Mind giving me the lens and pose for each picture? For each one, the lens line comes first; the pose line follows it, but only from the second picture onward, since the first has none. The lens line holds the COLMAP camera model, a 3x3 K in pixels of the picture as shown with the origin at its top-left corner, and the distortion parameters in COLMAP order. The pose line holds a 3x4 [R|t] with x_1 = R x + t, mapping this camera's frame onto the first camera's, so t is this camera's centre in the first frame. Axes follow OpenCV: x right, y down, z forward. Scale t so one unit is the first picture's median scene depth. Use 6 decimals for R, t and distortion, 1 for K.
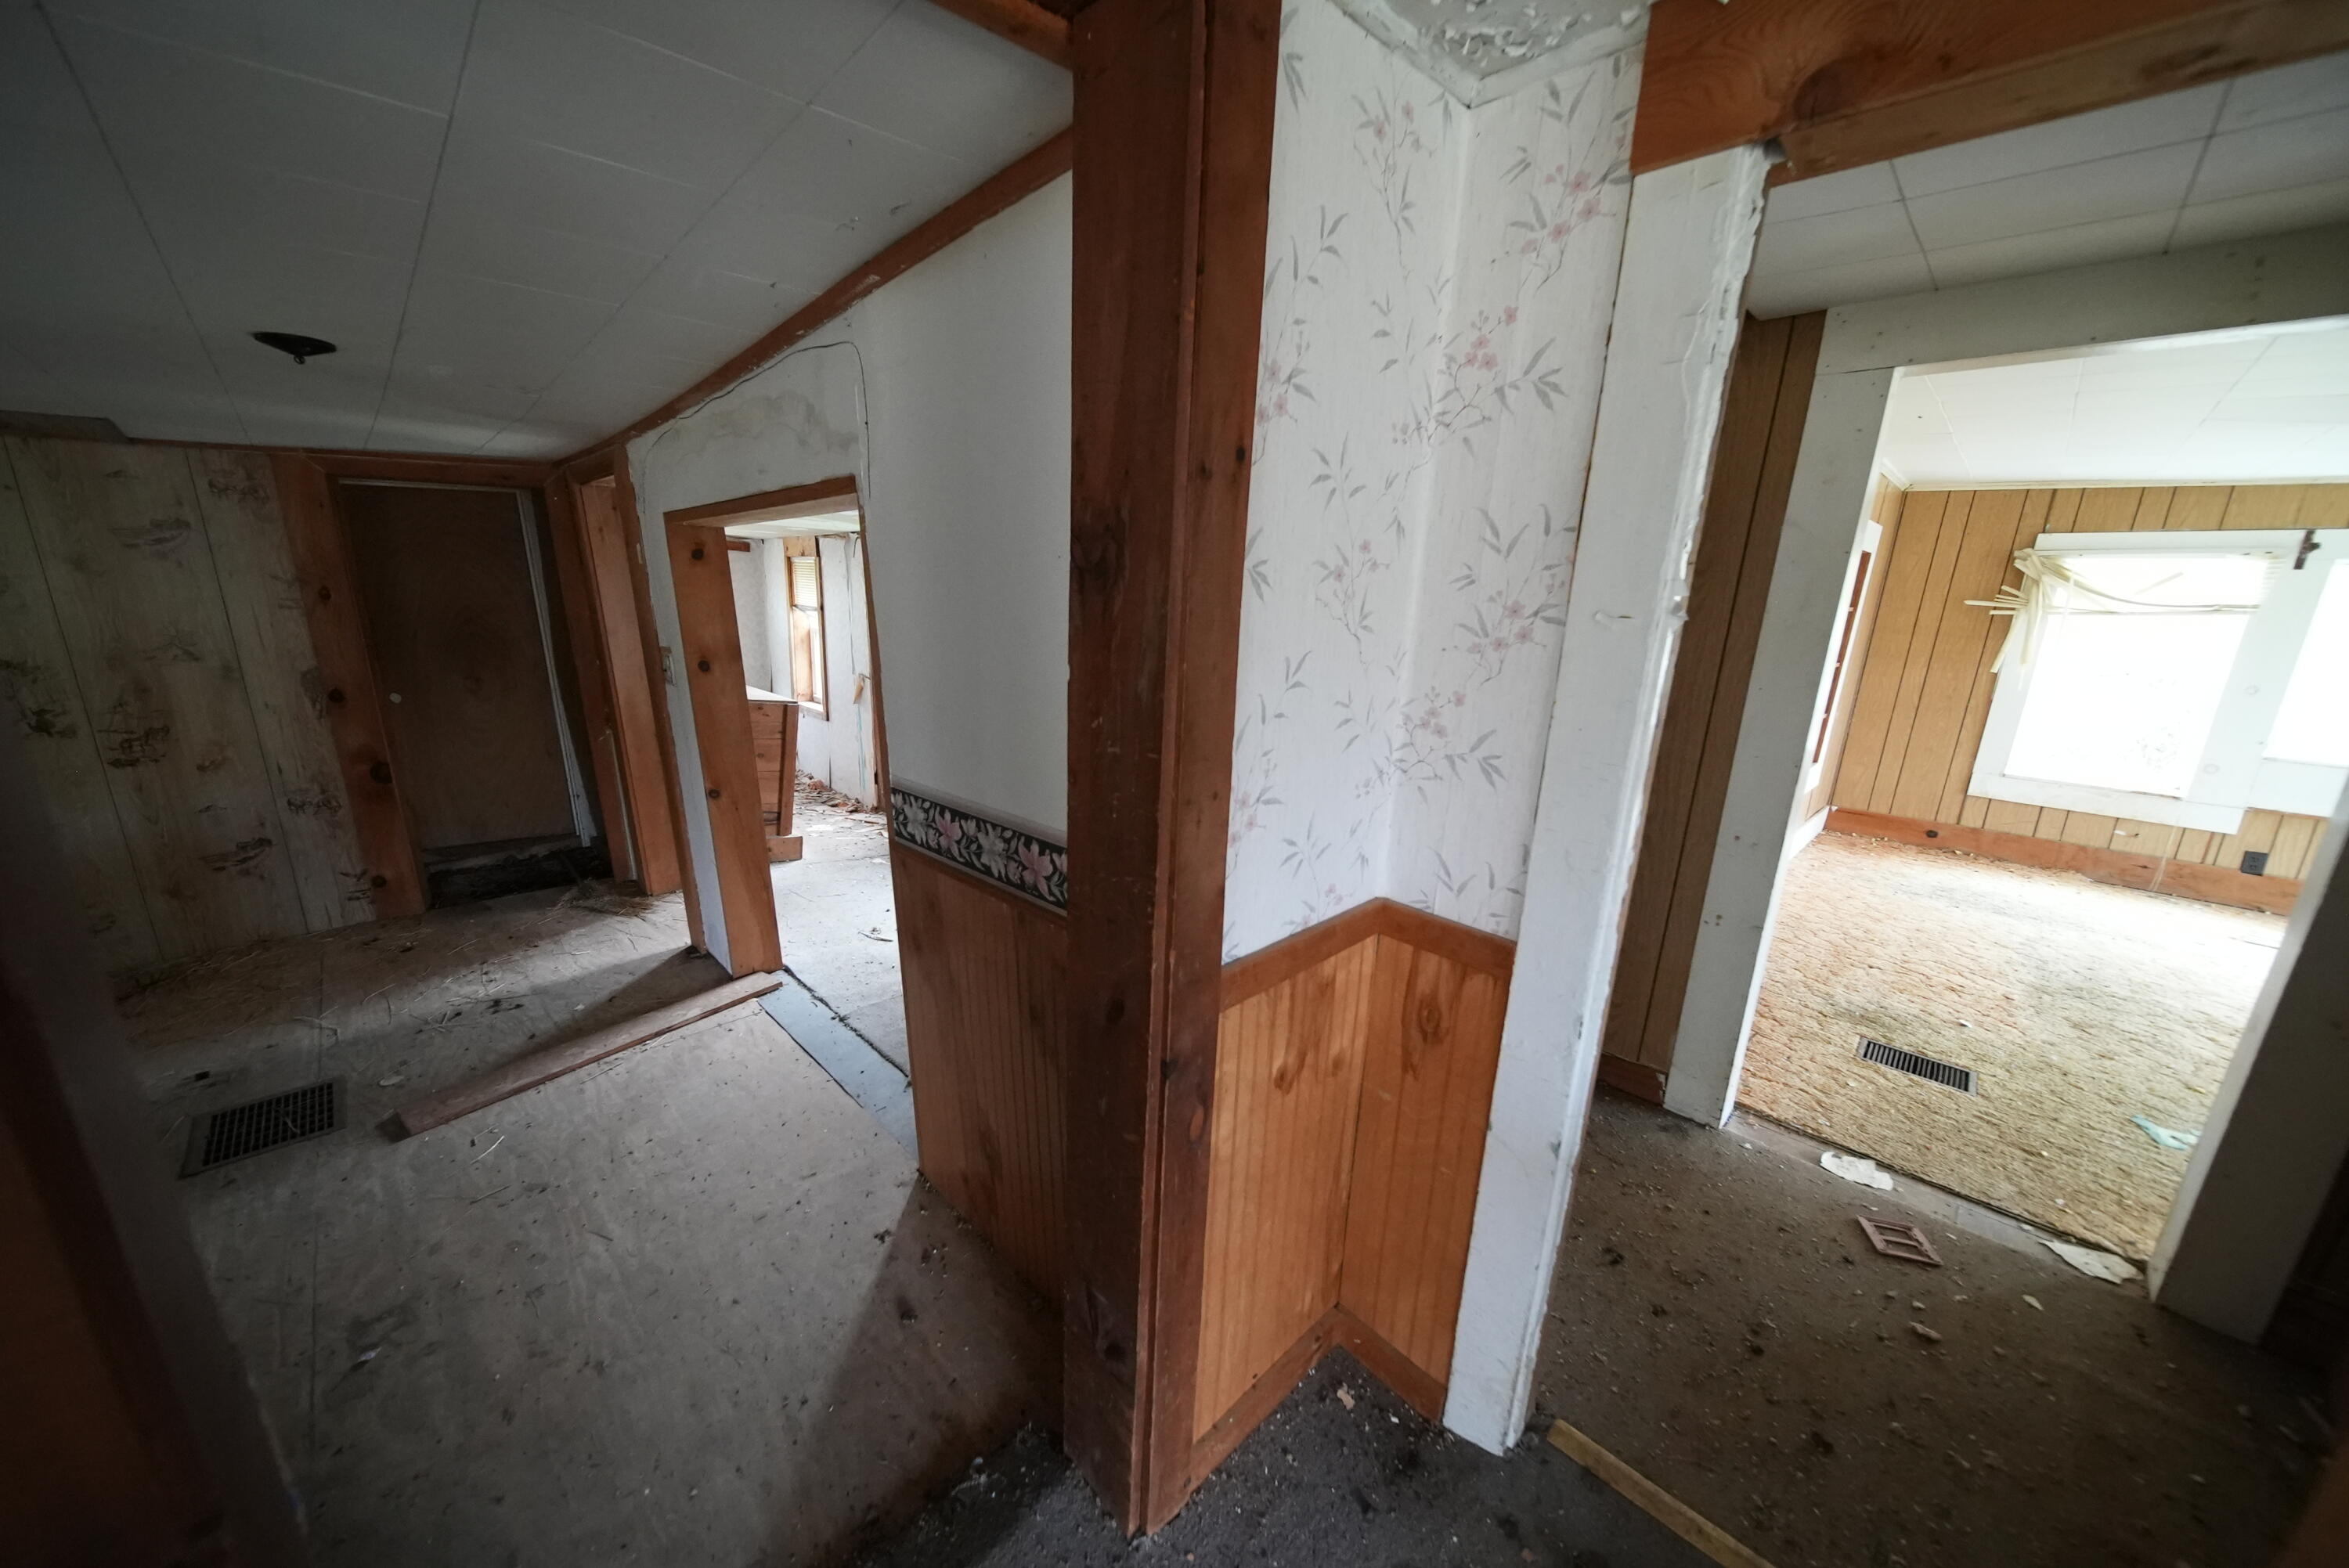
lens RADIAL K [[834.9, 0, 1159.0], [0, 834.9, 797.7], [0, 0, 1]] dist [-0.001230, -0.000140]
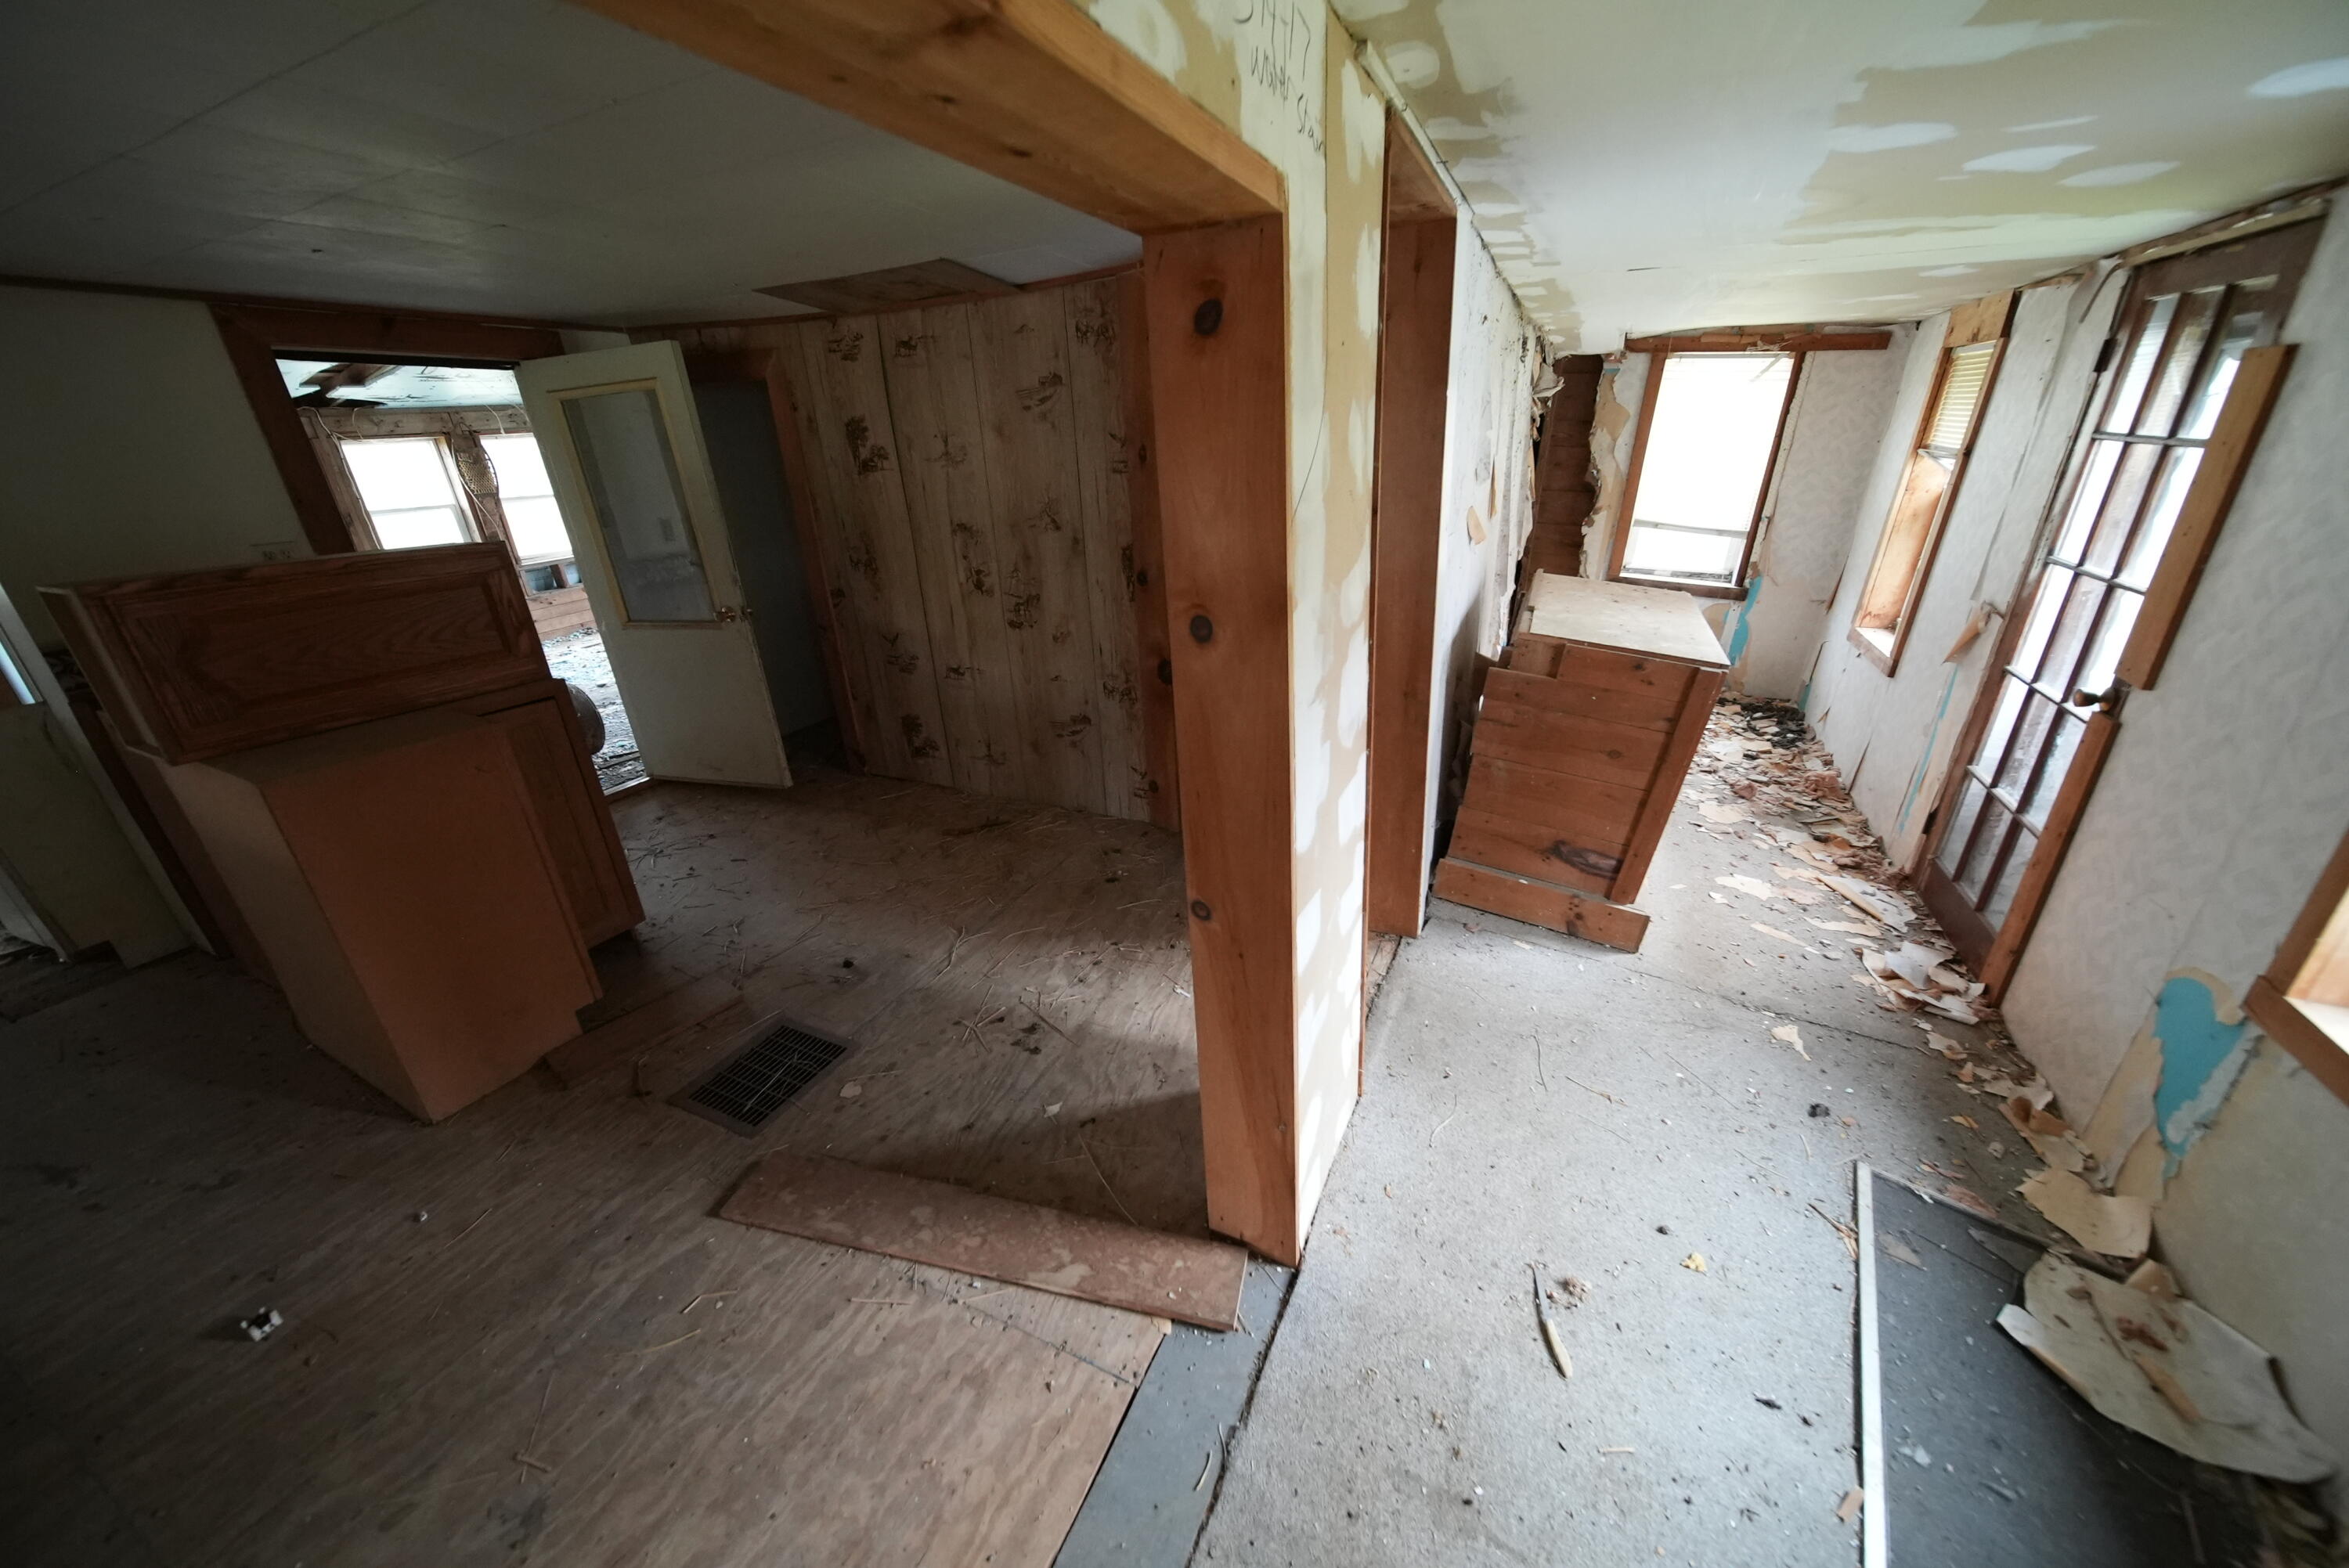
lens RADIAL K [[834.9, 0, 1159.0], [0, 834.9, 797.7], [0, 0, 1]] dist [-0.001230, -0.000140]
pose [[0.361569, 0.337703, -0.869037, -0.151478], [-0.184885, 0.939557, 0.288184, -0.167823], [0.913830, 0.056474, 0.402151, 0.708690]]
